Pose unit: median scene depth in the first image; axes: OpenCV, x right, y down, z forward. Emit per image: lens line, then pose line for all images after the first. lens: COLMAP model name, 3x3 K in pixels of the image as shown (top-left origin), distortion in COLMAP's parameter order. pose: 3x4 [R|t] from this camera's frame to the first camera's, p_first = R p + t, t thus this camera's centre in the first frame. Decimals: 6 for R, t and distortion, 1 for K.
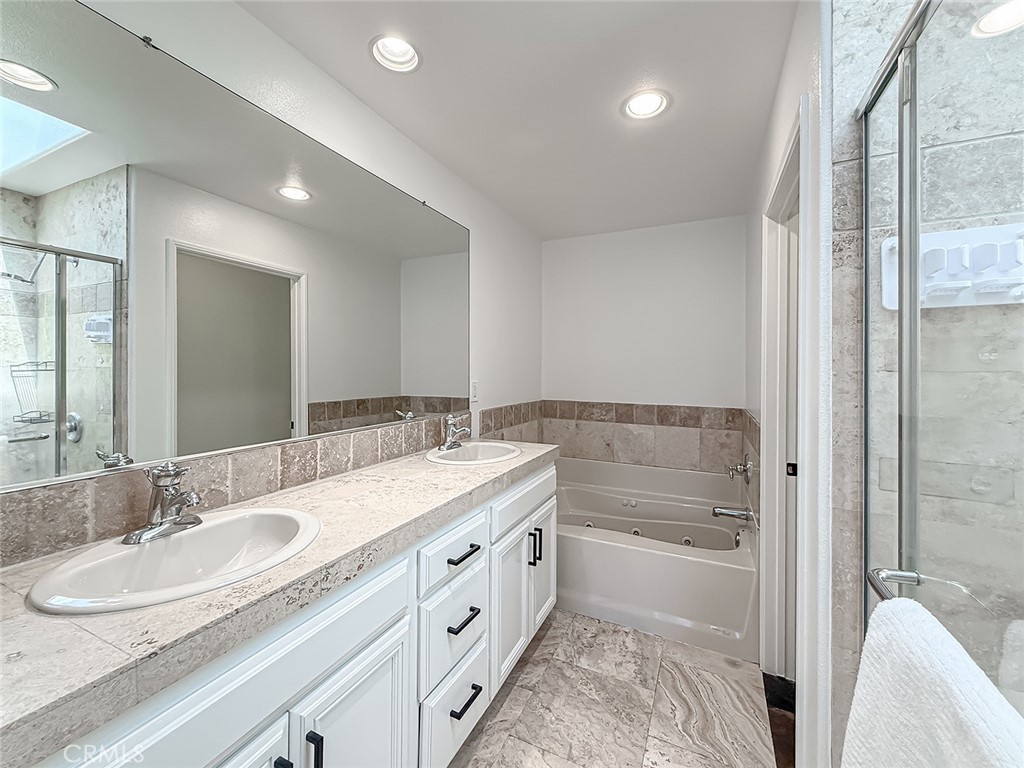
lens RADIAL K [[419.2, 0, 509.9], [0, 419.2, 364.0], [0, 0, 1]] dist [0.000159, 0.000015]
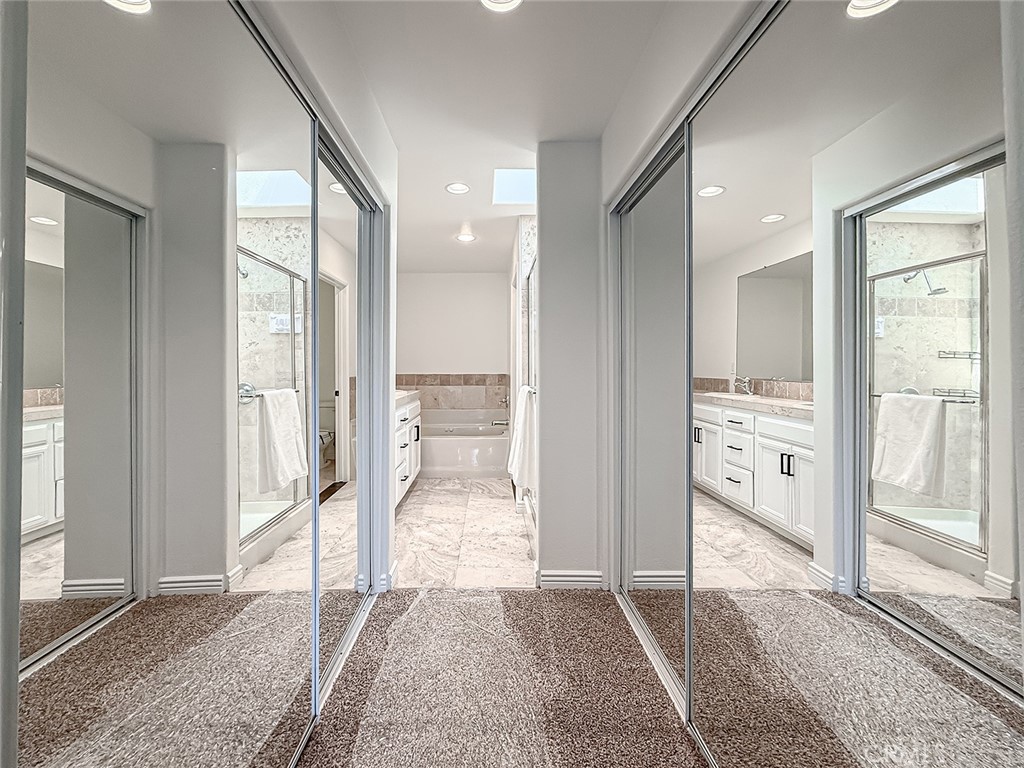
lens RADIAL K [[419.2, 0, 509.9], [0, 419.2, 364.0], [0, 0, 1]] dist [0.000159, 0.000015]
pose [[0.879529, -0.006222, 0.475805, -0.596358], [0.002450, 0.999960, 0.008547, 0.077745], [-0.475840, -0.006351, 0.879509, -1.218324]]
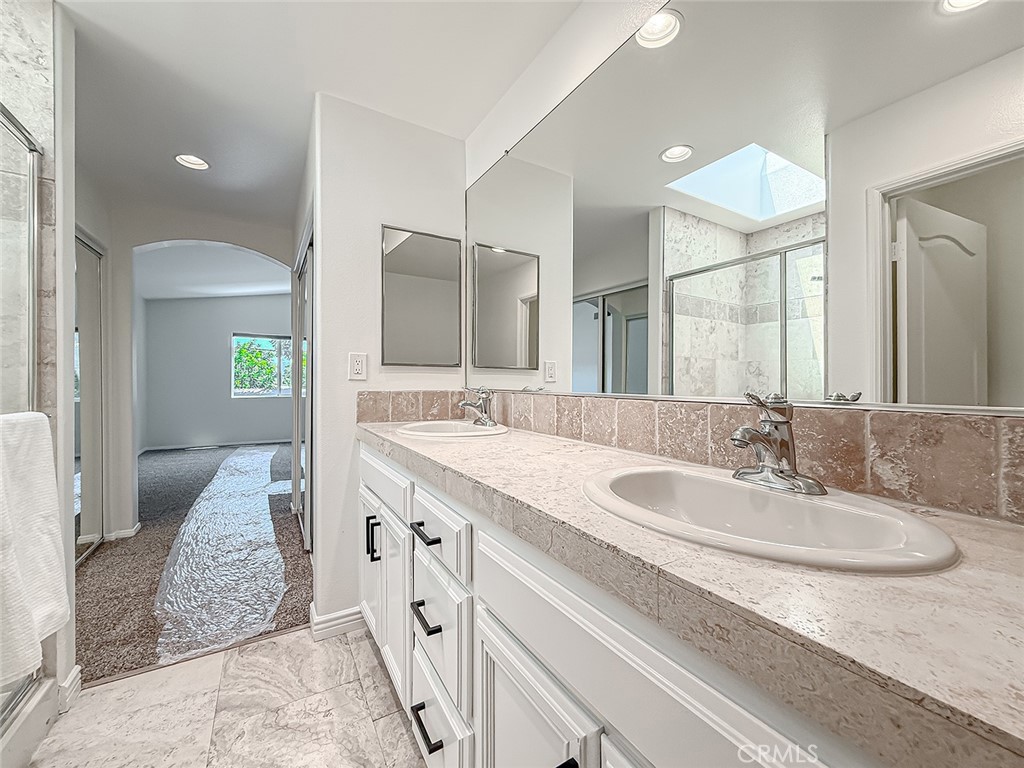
lens RADIAL K [[409.3, 0, 512.0], [0, 409.3, 384.0], [0, 0, 1]] dist [-0.000723, -0.000005]
pose [[-0.551033, -0.004227, -0.834473, 0.359998], [0.000625, 0.999985, -0.005478, 0.140686], [0.834483, -0.003540, -0.551022, 1.253772]]
